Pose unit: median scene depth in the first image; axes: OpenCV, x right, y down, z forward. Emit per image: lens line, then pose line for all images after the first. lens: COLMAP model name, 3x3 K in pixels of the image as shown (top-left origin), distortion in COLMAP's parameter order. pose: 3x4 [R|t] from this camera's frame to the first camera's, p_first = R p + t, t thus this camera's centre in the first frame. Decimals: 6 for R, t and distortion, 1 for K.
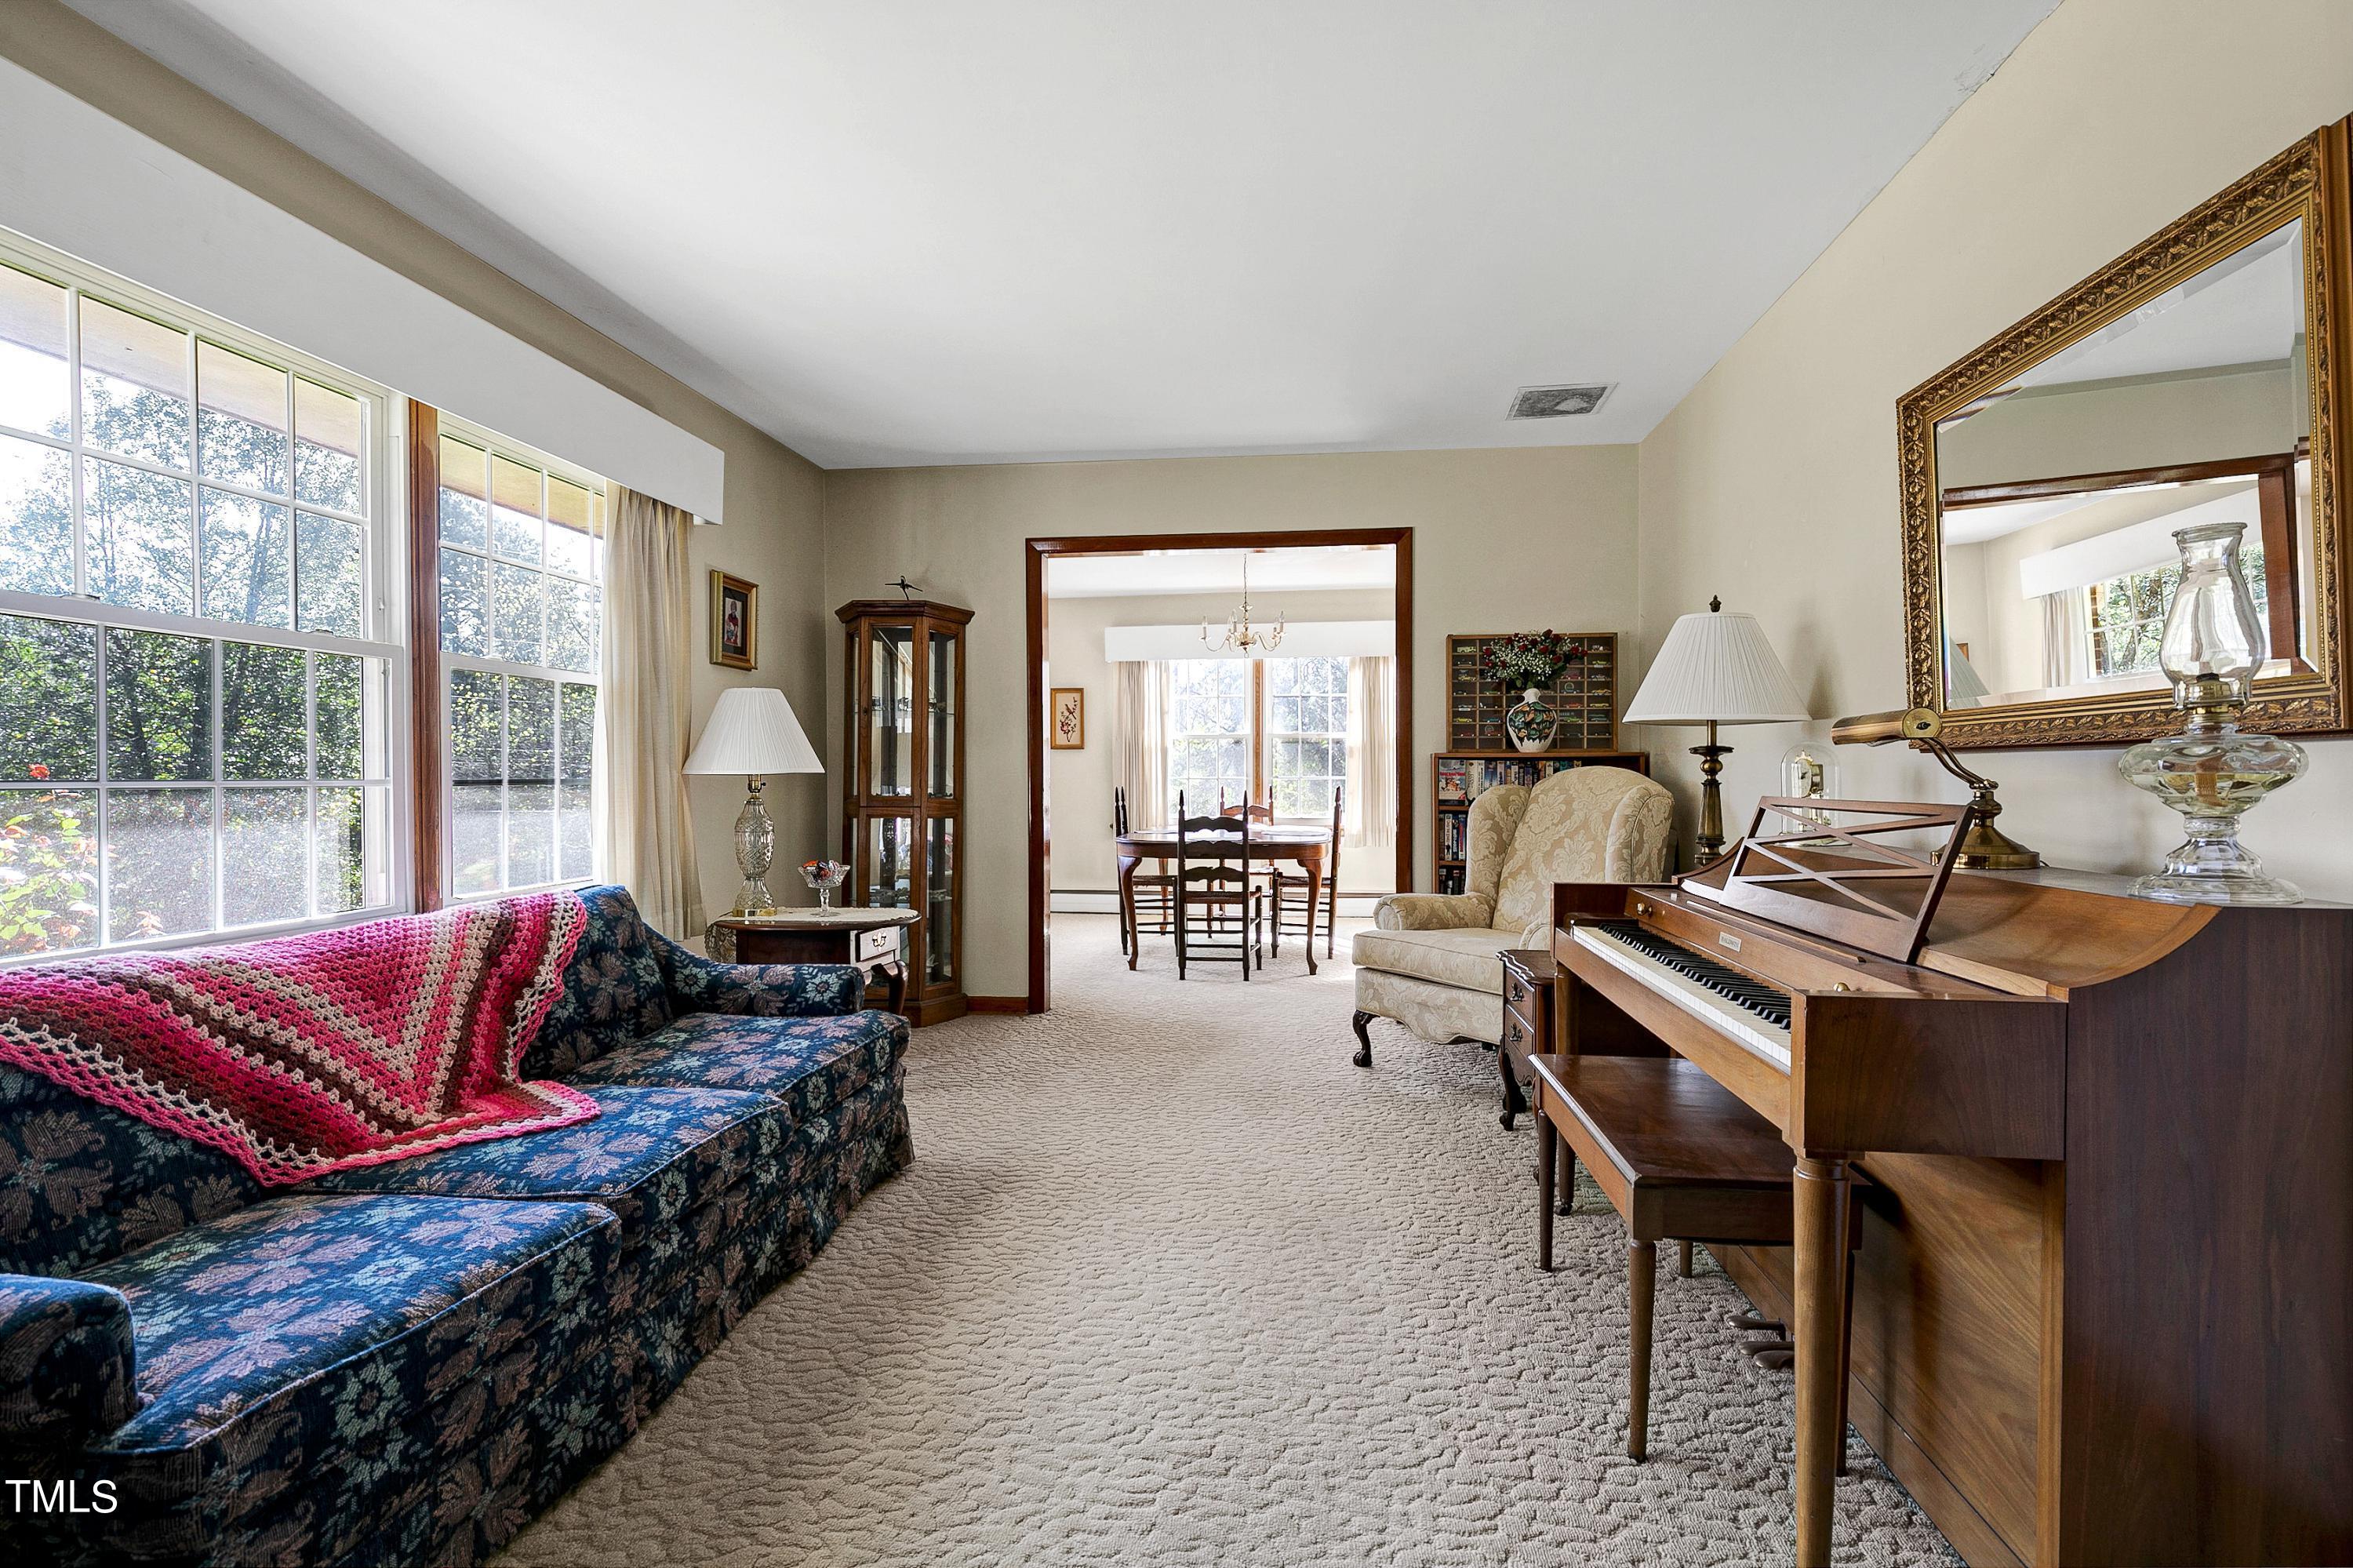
lens RADIAL K [[1214.5, 0, 1175.0], [0, 1214.5, 787.6], [0, 0, 1]] dist [0.000355, 0.000003]
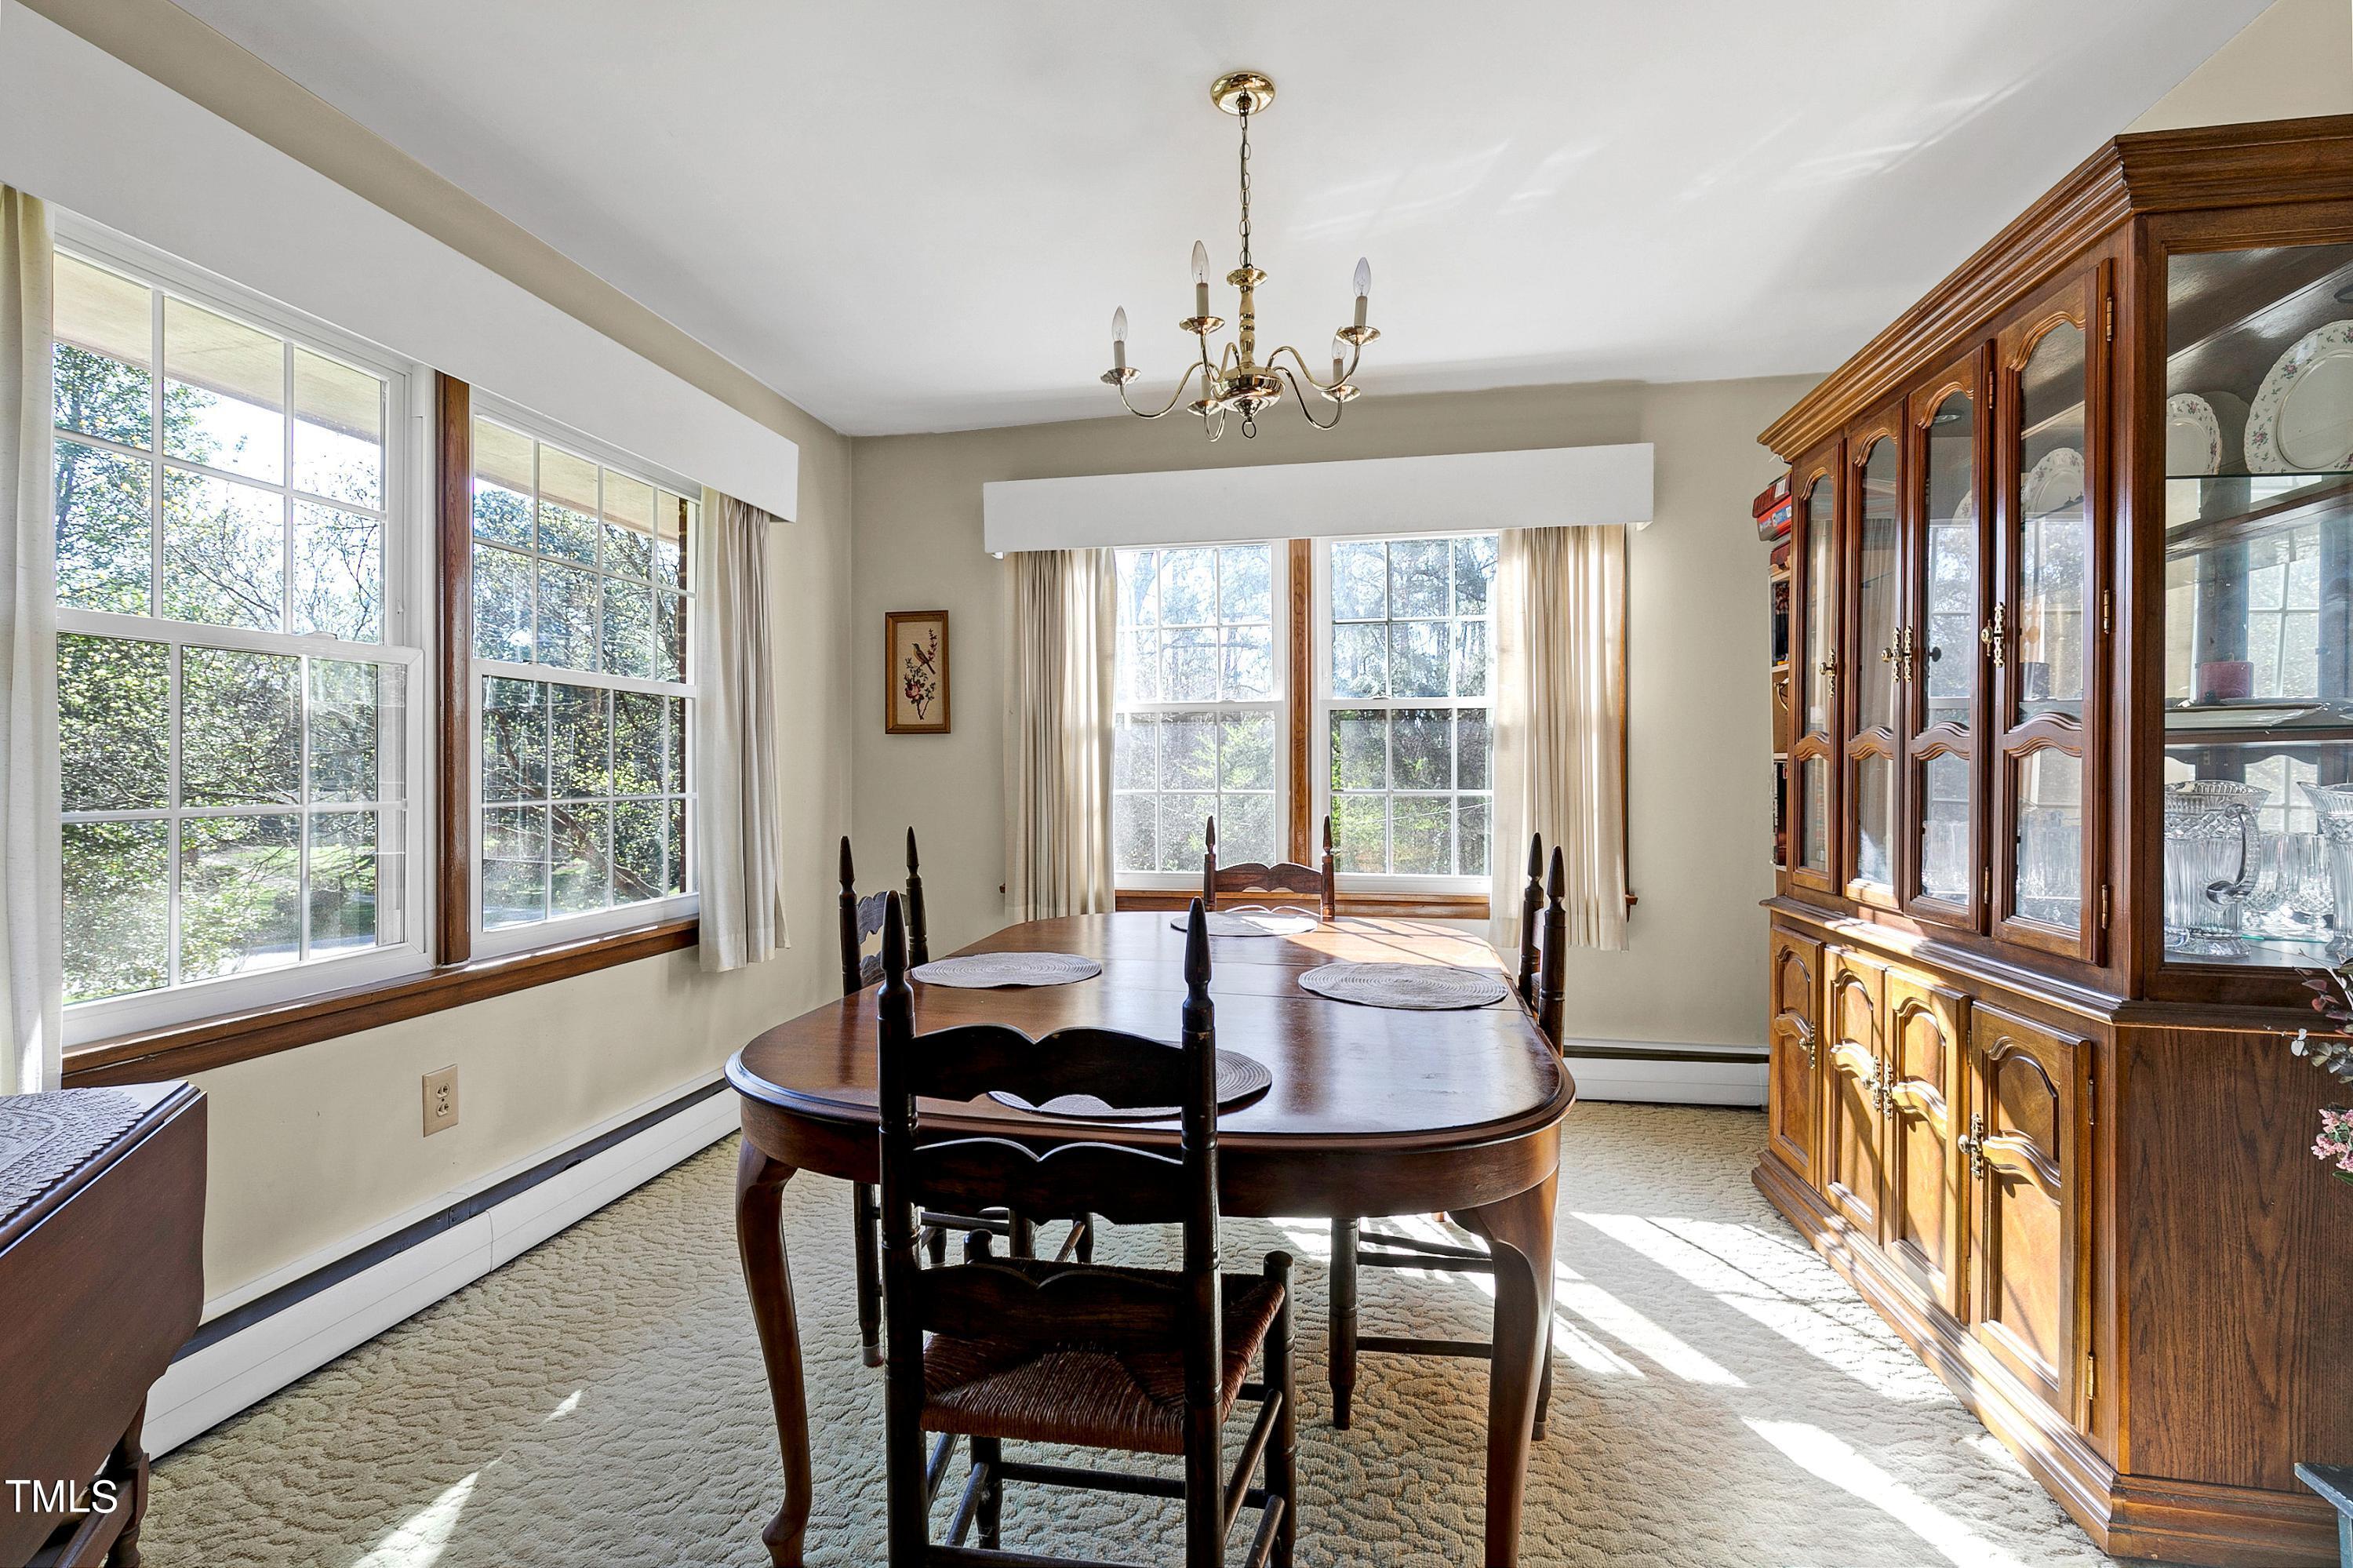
lens RADIAL K [[1056.2, 0, 1178.0], [0, 1056.2, 771.5], [0, 0, 1]] dist [0.001594, 0.000297]
pose [[0.996758, -0.008966, -0.079951, 0.051683], [0.009140, 0.999957, 0.001807, -0.016466], [0.079932, -0.002532, 0.996797, 0.579044]]
